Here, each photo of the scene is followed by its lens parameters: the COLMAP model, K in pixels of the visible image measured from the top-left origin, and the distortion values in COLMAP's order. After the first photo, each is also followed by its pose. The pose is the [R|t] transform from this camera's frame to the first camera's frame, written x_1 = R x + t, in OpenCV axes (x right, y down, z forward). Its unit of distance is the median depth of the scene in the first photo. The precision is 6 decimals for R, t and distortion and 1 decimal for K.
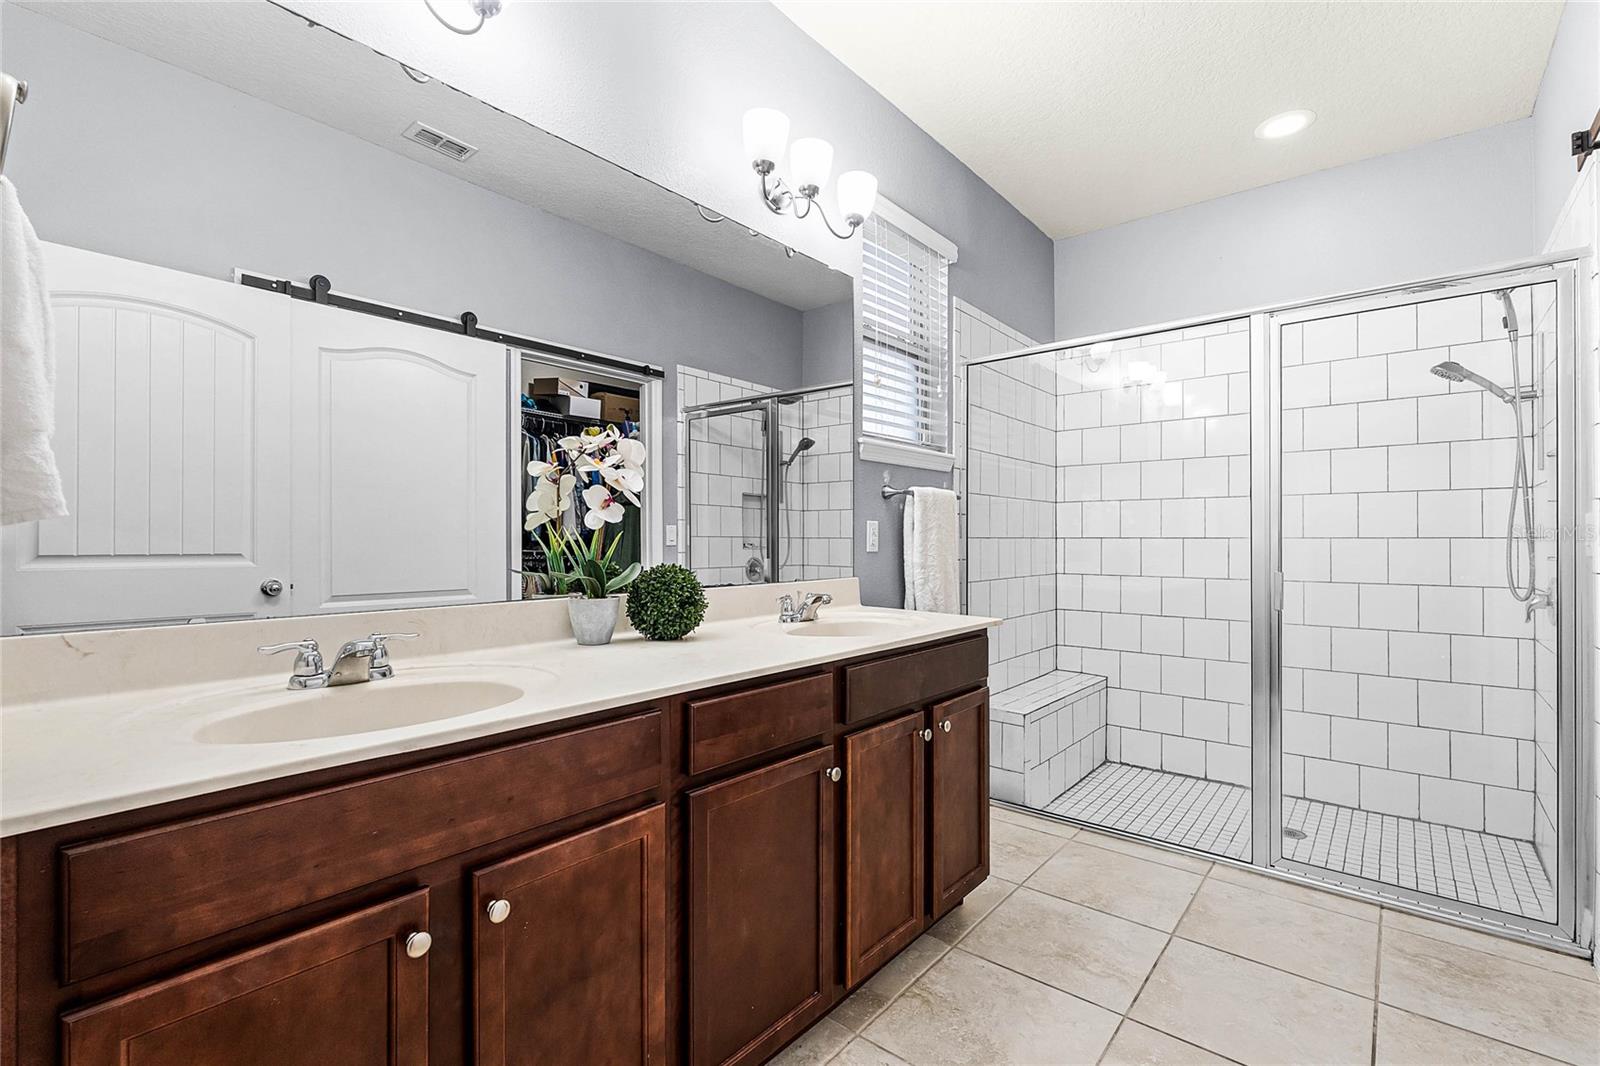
lens RADIAL K [[719.9, 0, 806.9], [0, 719.9, 535.3], [0, 0, 1]] dist [-0.004111, -0.000222]
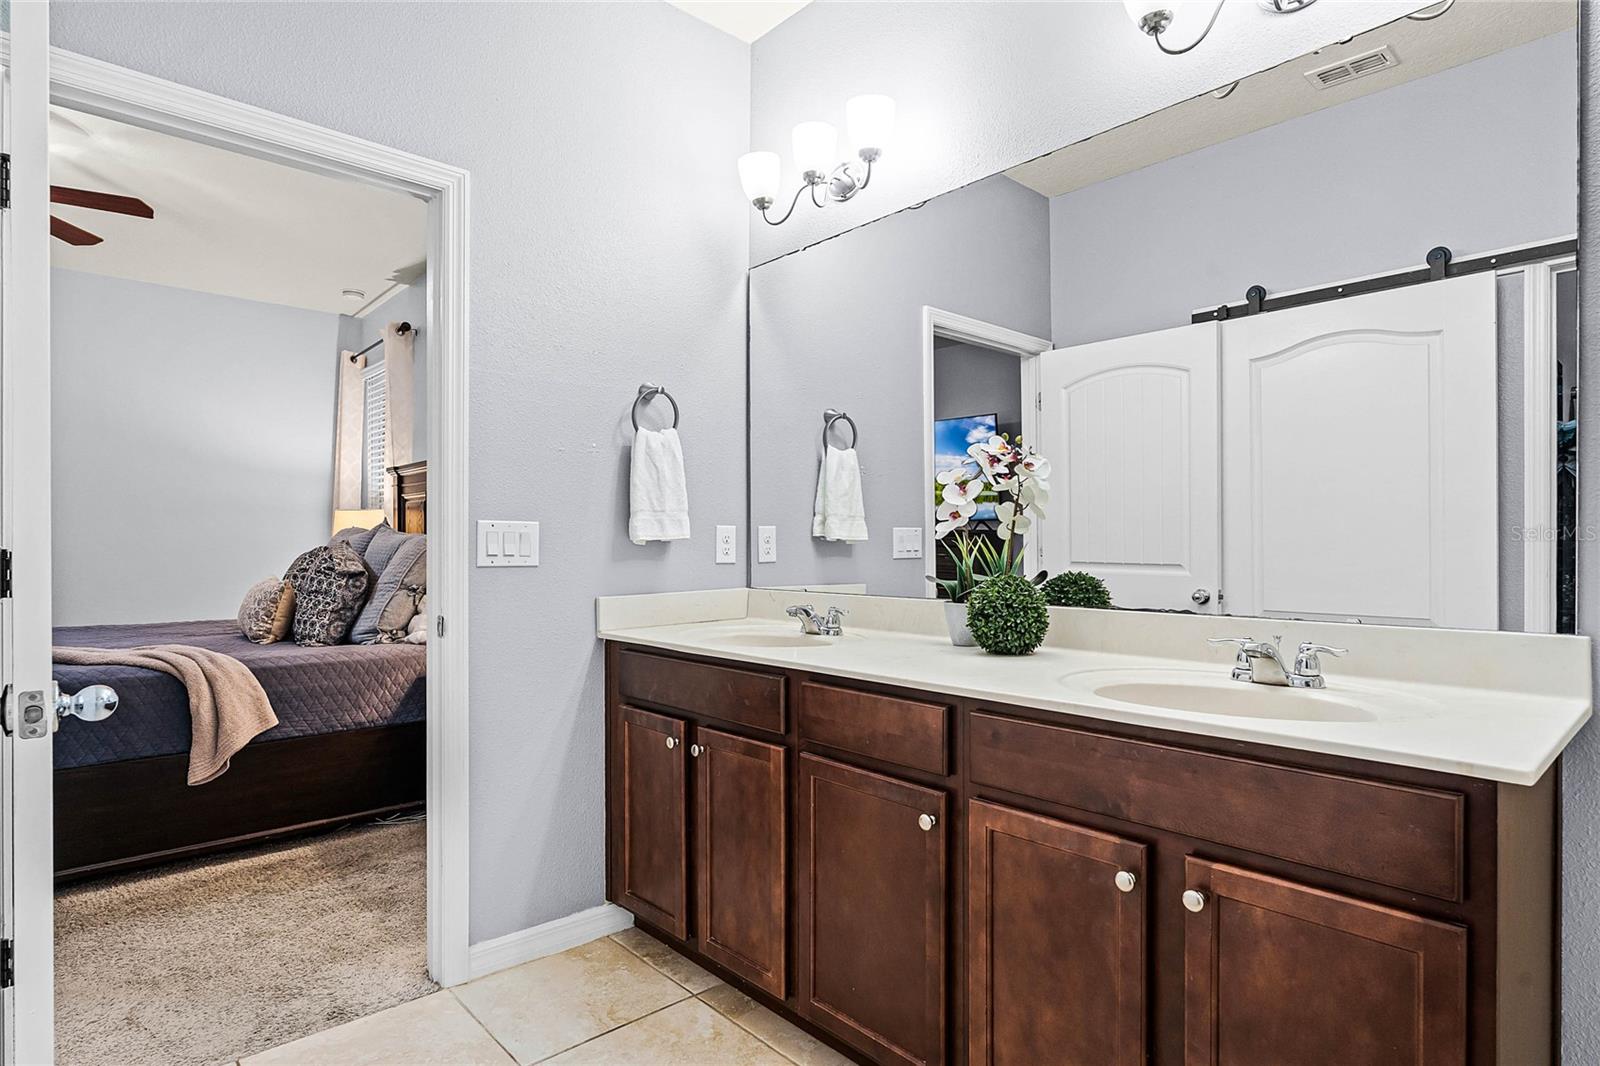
lens RADIAL K [[859.8, 0, 804.0], [0, 859.8, 544.1], [0, 0, 1]] dist [0.008997, 0.000768]
pose [[-0.139997, -0.006545, -0.990130, 0.966302], [0.000107, 0.999978, -0.006625, 0.006350], [0.990152, -0.001034, -0.139993, 0.893251]]
